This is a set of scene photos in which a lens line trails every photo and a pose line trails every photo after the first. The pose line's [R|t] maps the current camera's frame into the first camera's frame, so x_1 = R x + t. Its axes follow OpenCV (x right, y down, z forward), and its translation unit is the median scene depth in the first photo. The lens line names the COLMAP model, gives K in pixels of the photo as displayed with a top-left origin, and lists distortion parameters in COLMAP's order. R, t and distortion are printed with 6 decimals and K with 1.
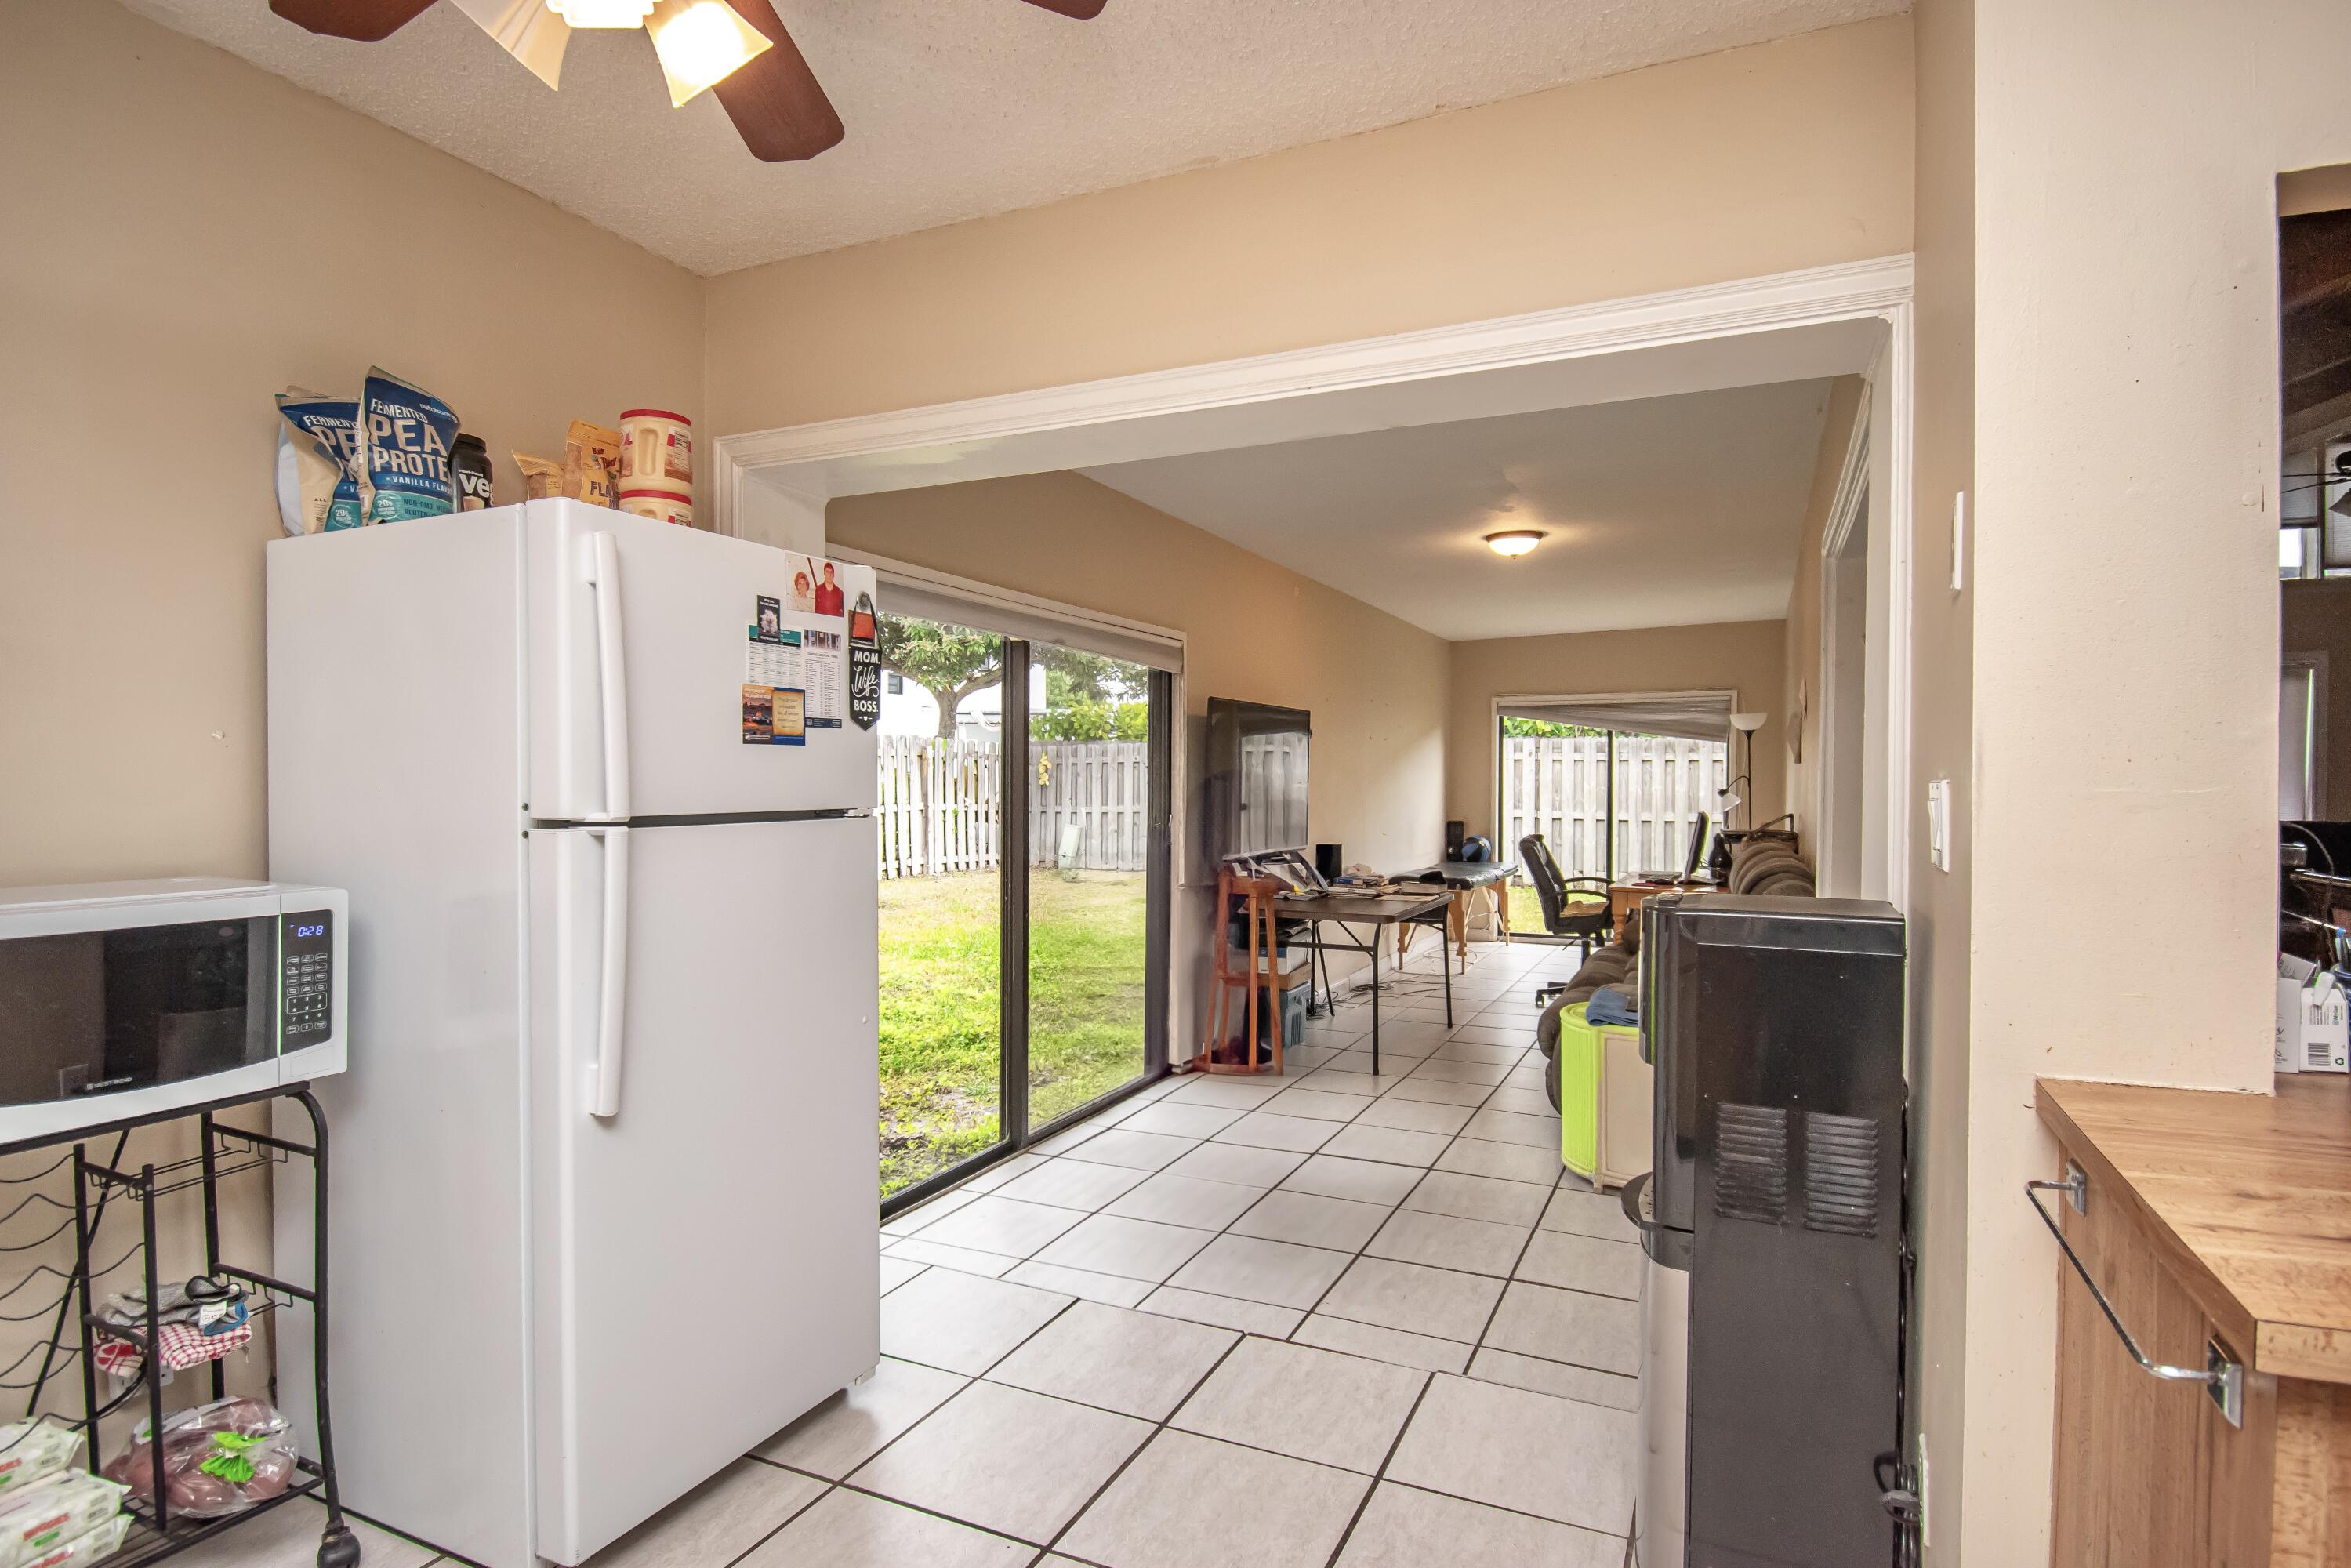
lens RADIAL K [[1228.9, 0, 1175.5], [0, 1228.9, 784.0], [0, 0, 1]] dist [0.001392, 0.000069]
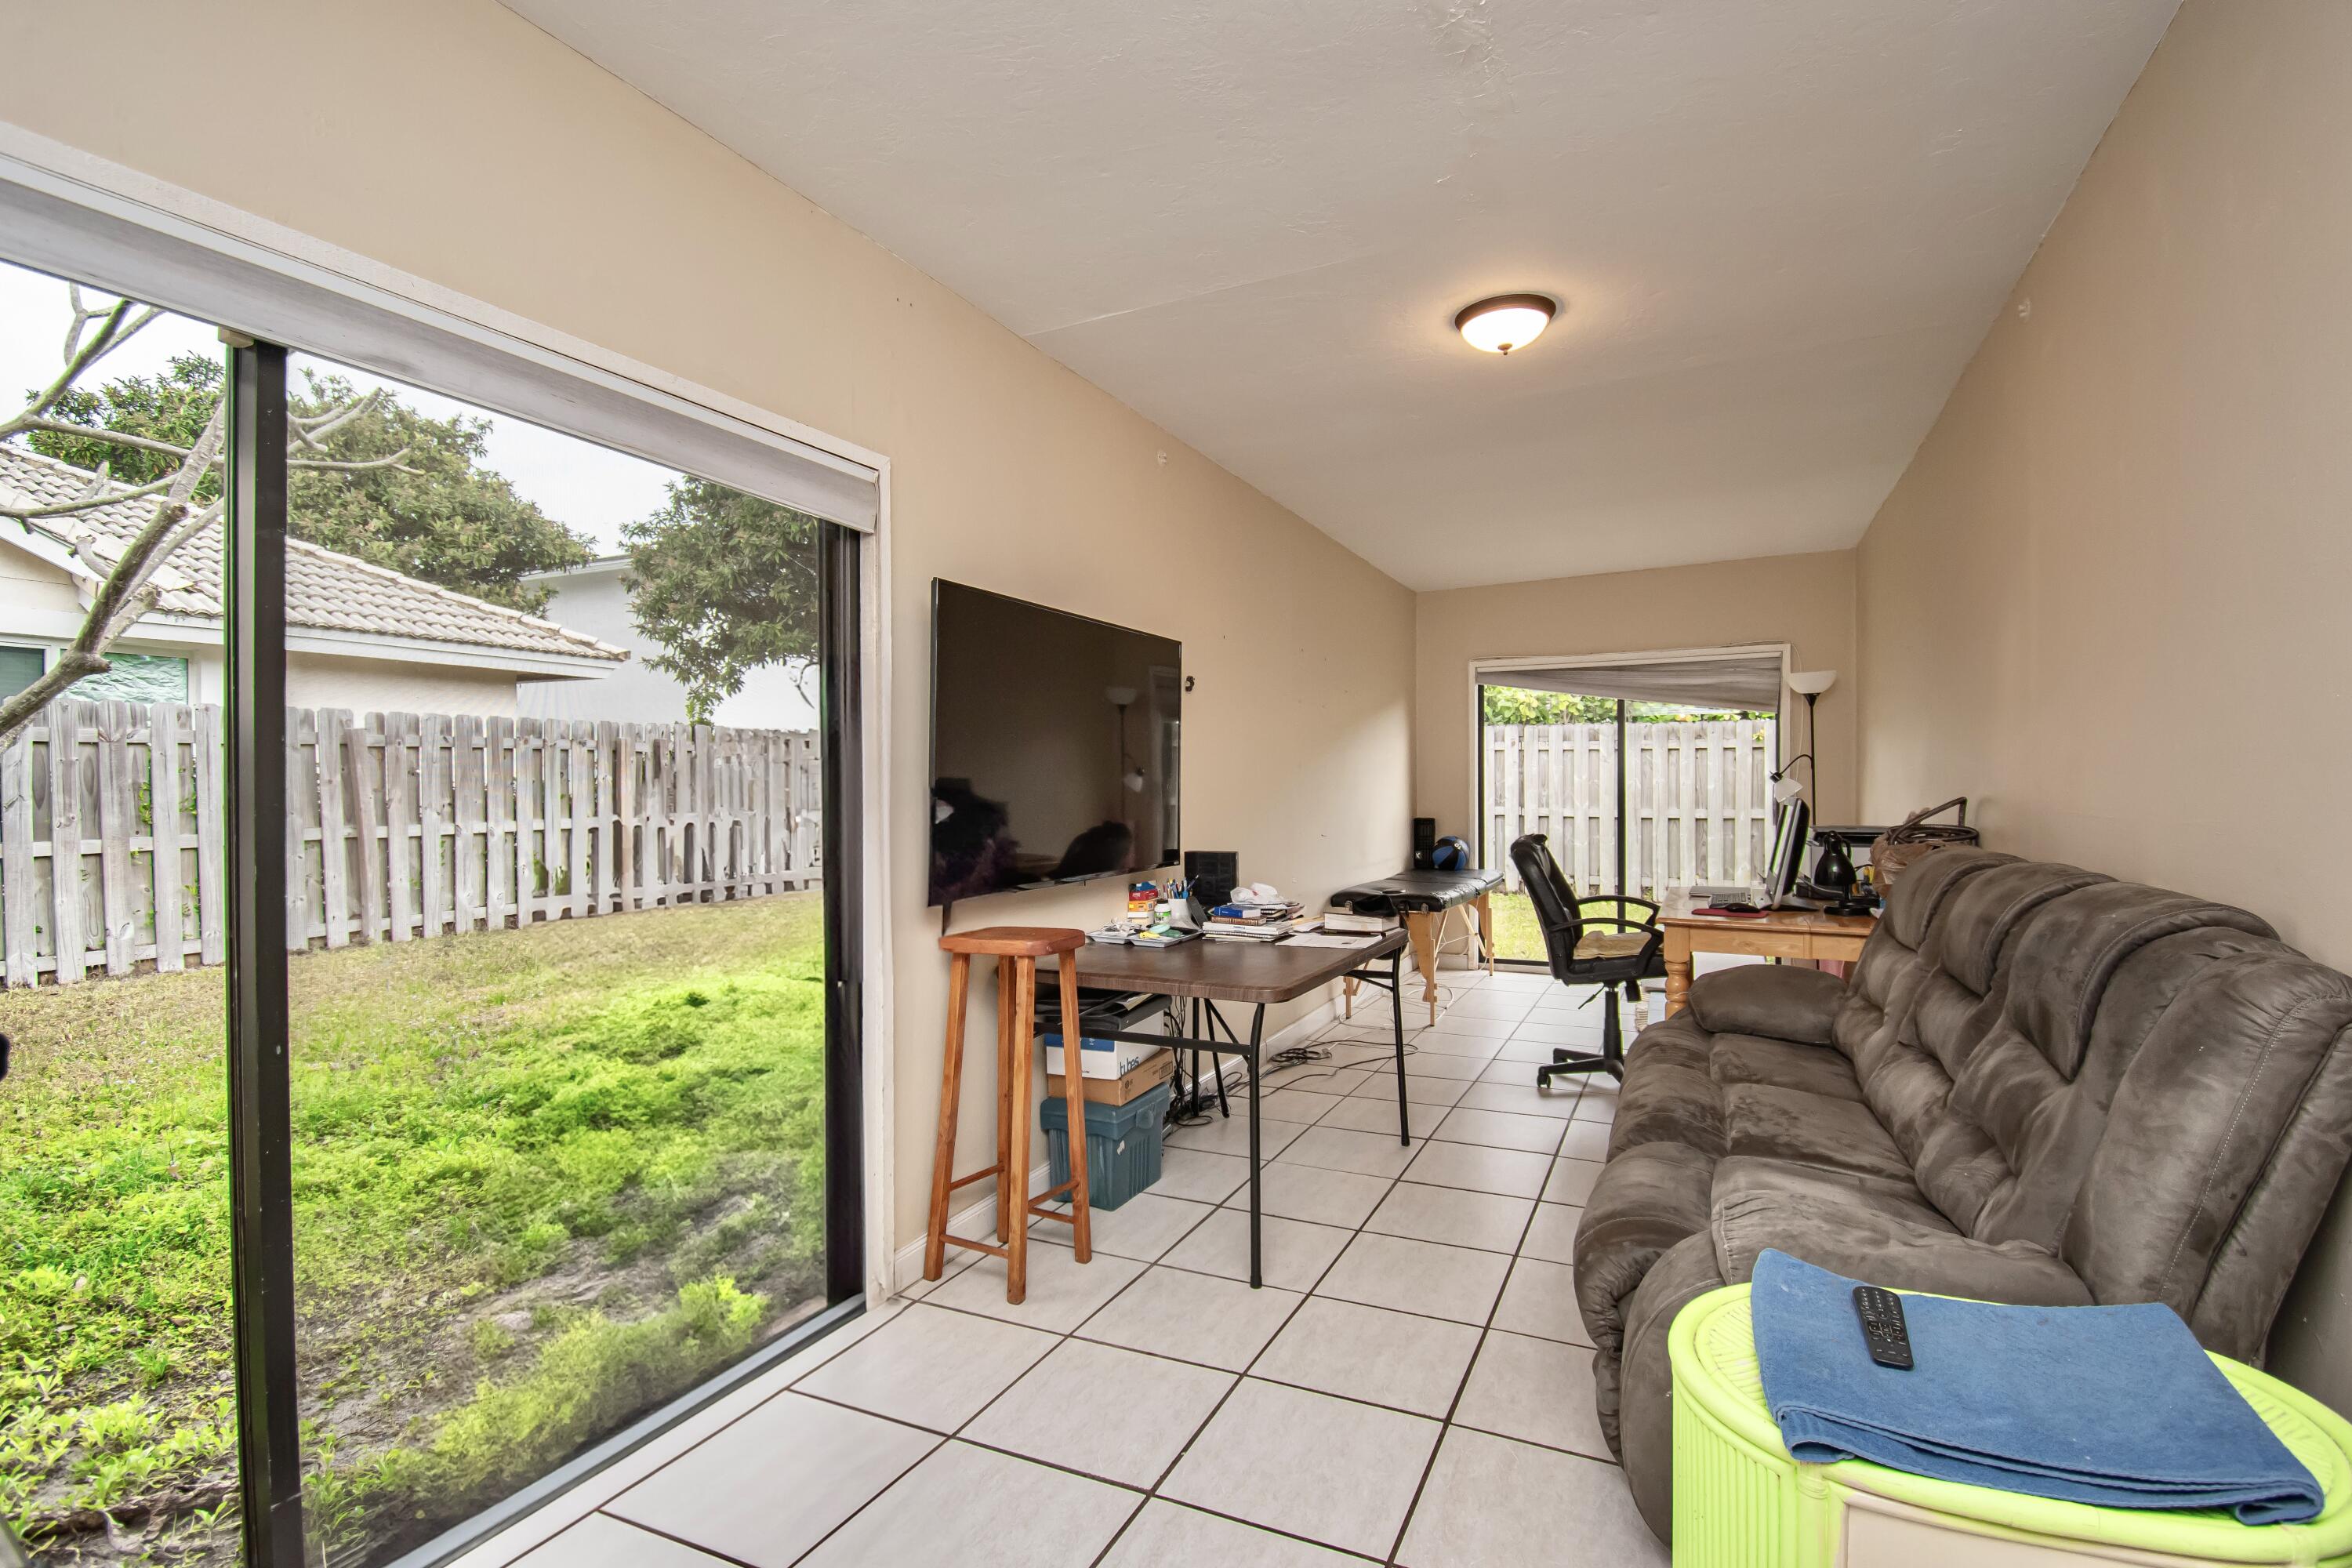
lens RADIAL K [[1145.1, 0, 1176.0], [0, 1145.1, 784.0], [0, 0, 1]] dist [-0.001443, -0.000132]
pose [[0.999979, -0.006473, 0.000390, 0.076865], [0.006475, 0.999967, -0.004912, 0.012127], [-0.000358, 0.004914, 0.999988, 0.297367]]
